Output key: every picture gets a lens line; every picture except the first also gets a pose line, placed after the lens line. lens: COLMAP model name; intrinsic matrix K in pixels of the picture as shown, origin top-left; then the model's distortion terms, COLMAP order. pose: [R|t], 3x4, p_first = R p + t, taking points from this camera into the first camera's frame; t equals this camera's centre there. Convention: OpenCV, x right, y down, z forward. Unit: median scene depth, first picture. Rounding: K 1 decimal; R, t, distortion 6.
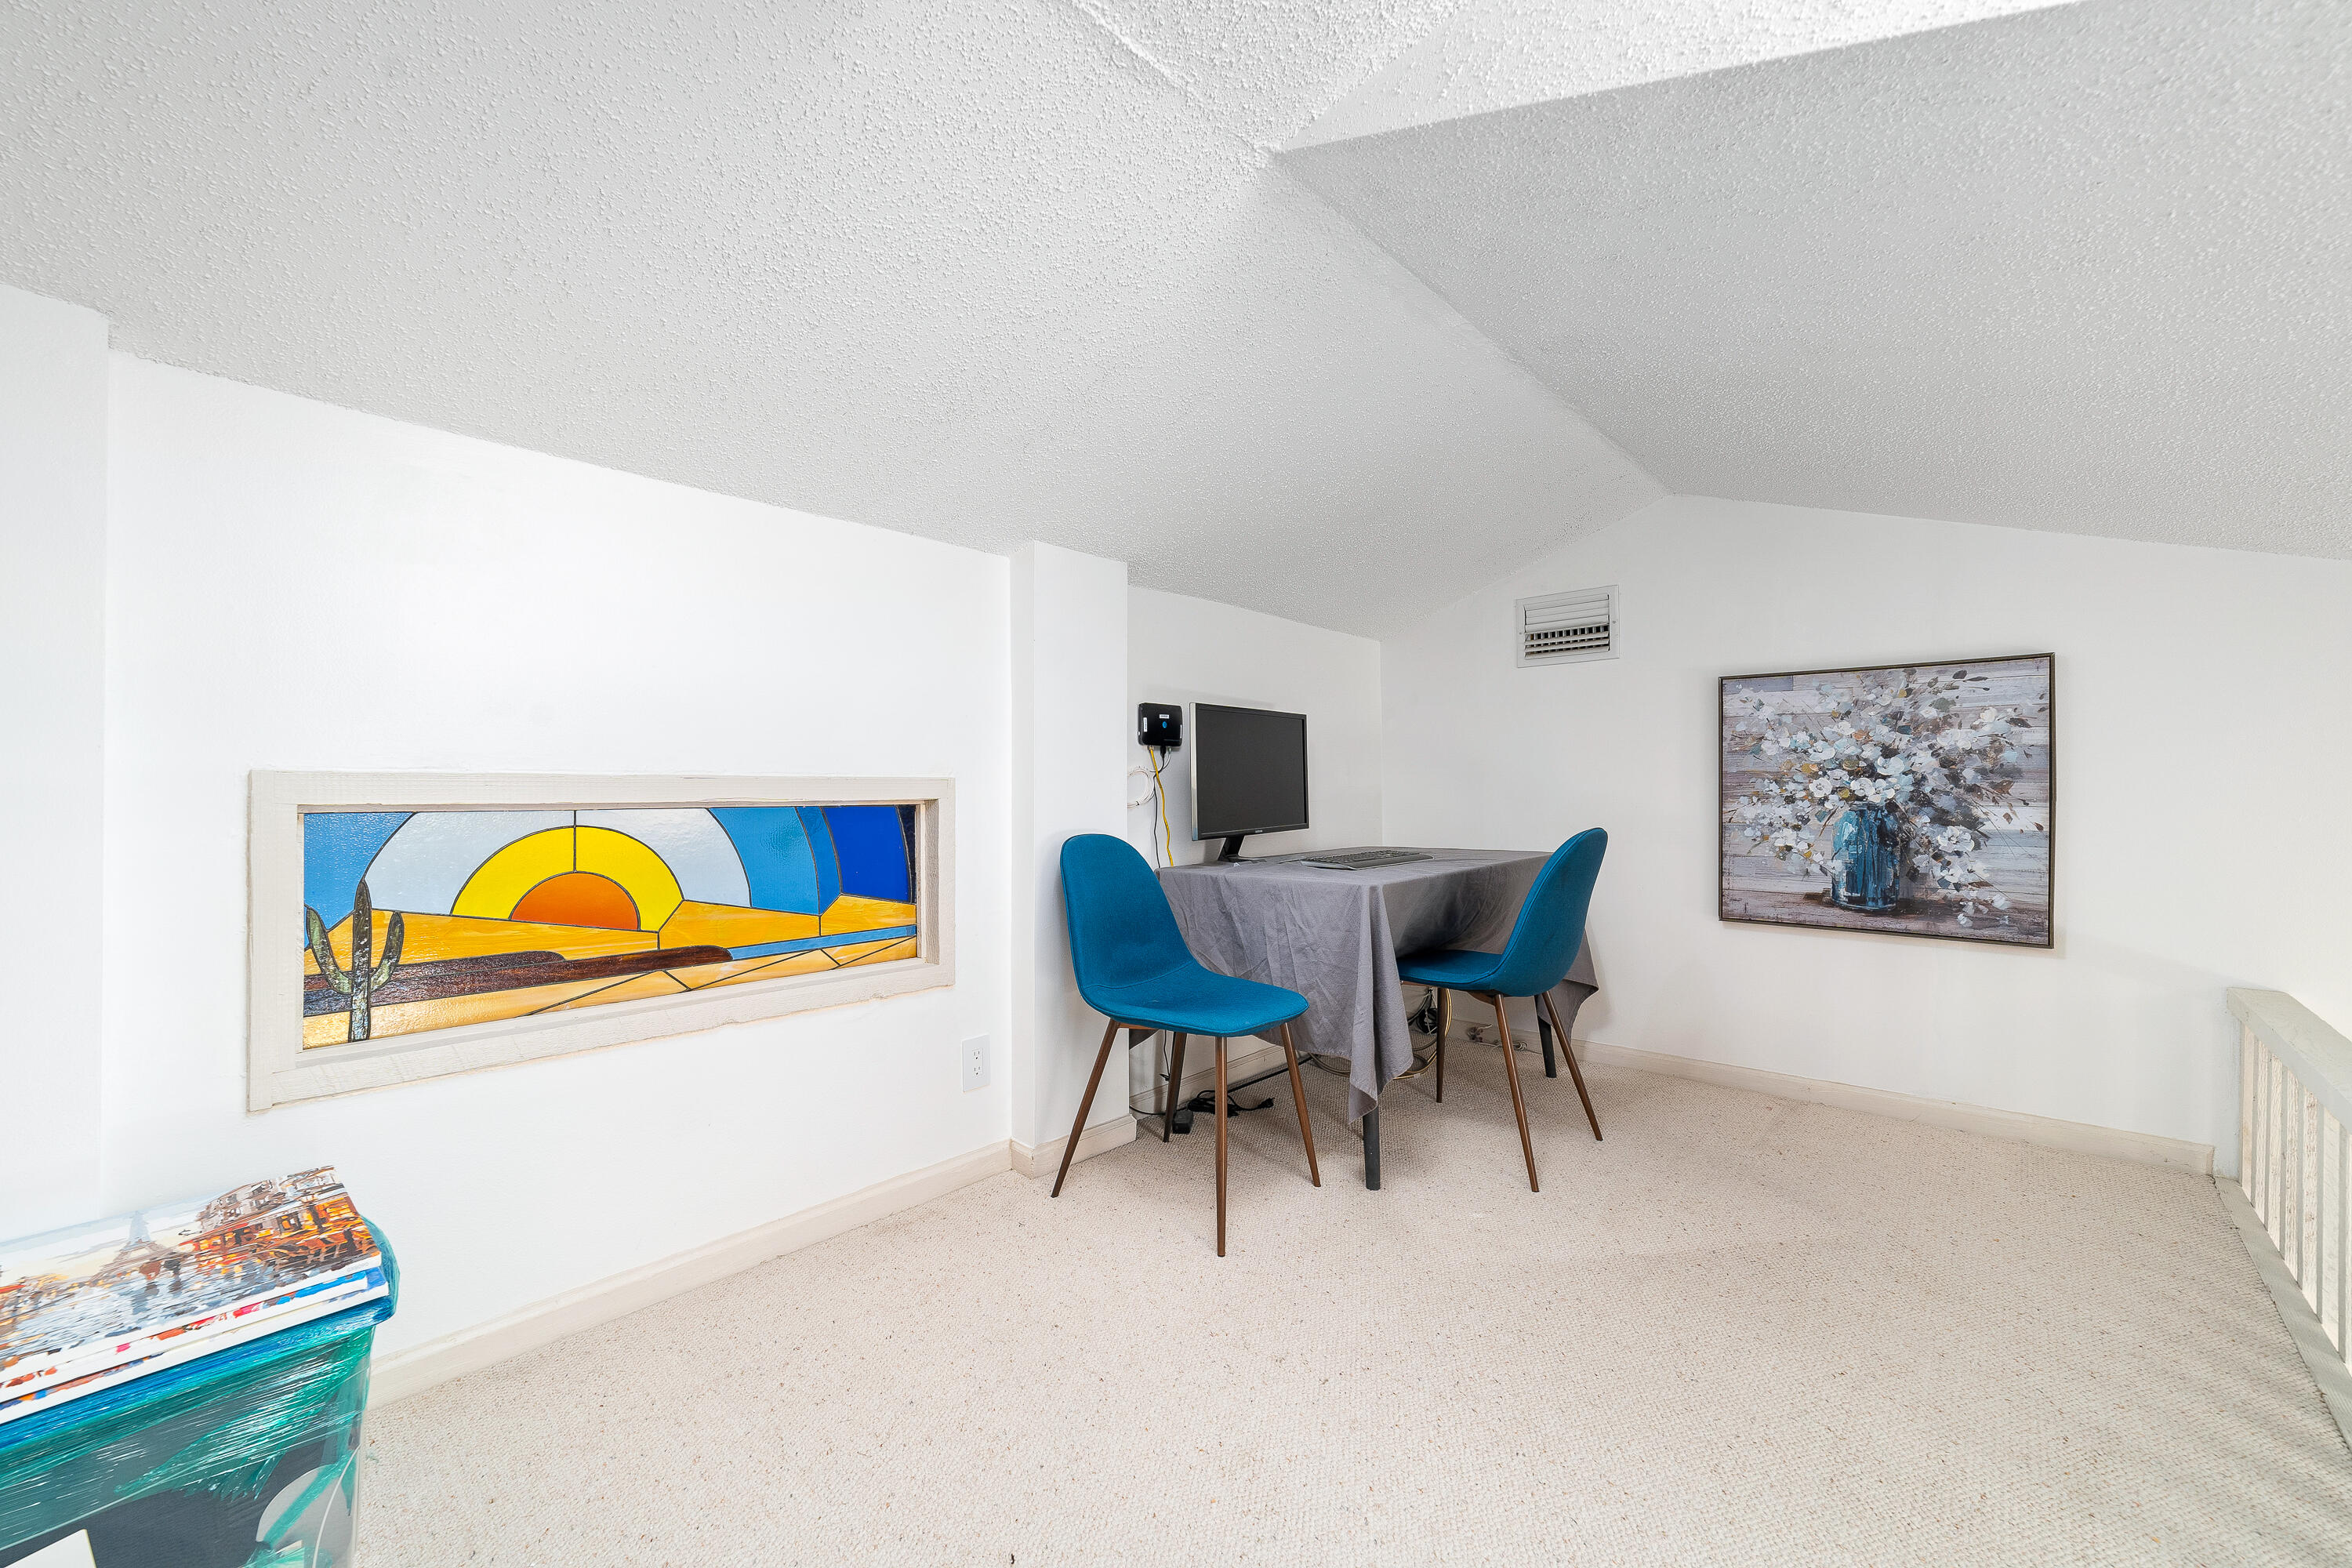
lens RADIAL K [[924.5, 0, 1163.3], [0, 924.5, 786.2], [0, 0, 1]] dist [-0.023481, 0.010707]
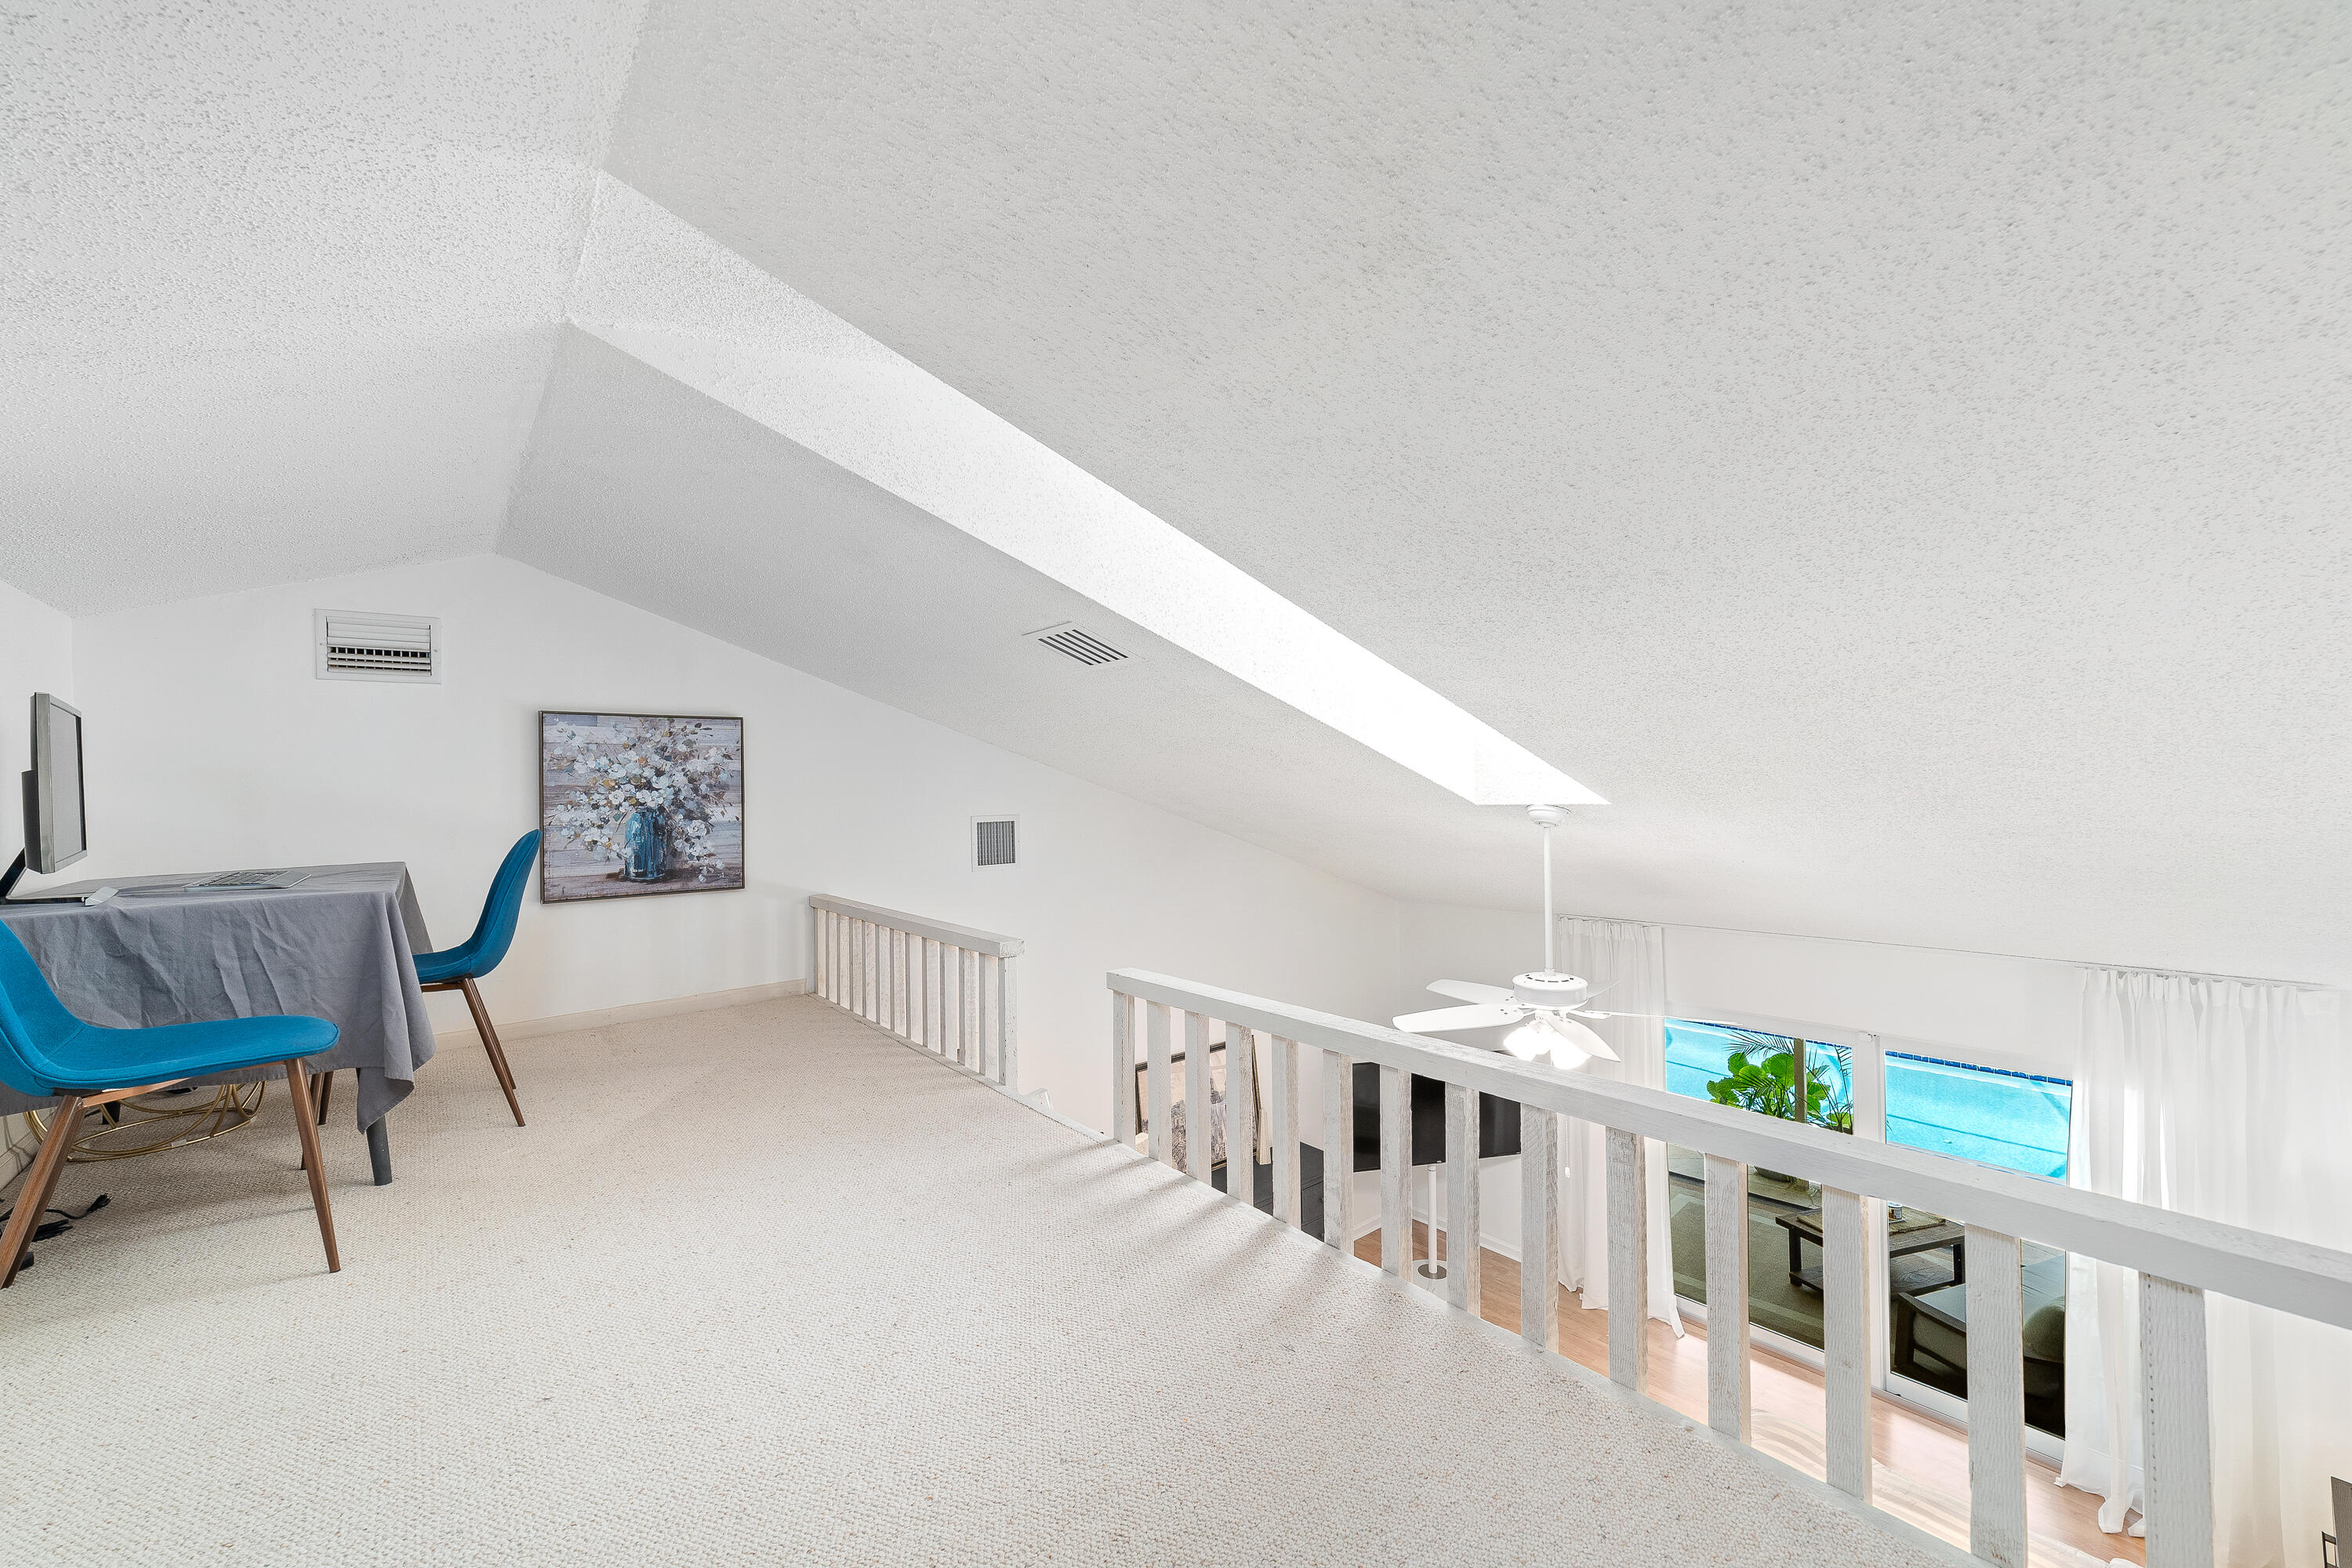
lens RADIAL K [[924.5, 0, 1163.3], [0, 924.5, 786.2], [0, 0, 1]] dist [-0.023481, 0.010707]
pose [[0.131317, 0.002757, 0.991337, -0.588097], [0.015987, 0.999860, -0.004898, 0.005136], [-0.991211, 0.016491, 0.131255, -0.015889]]
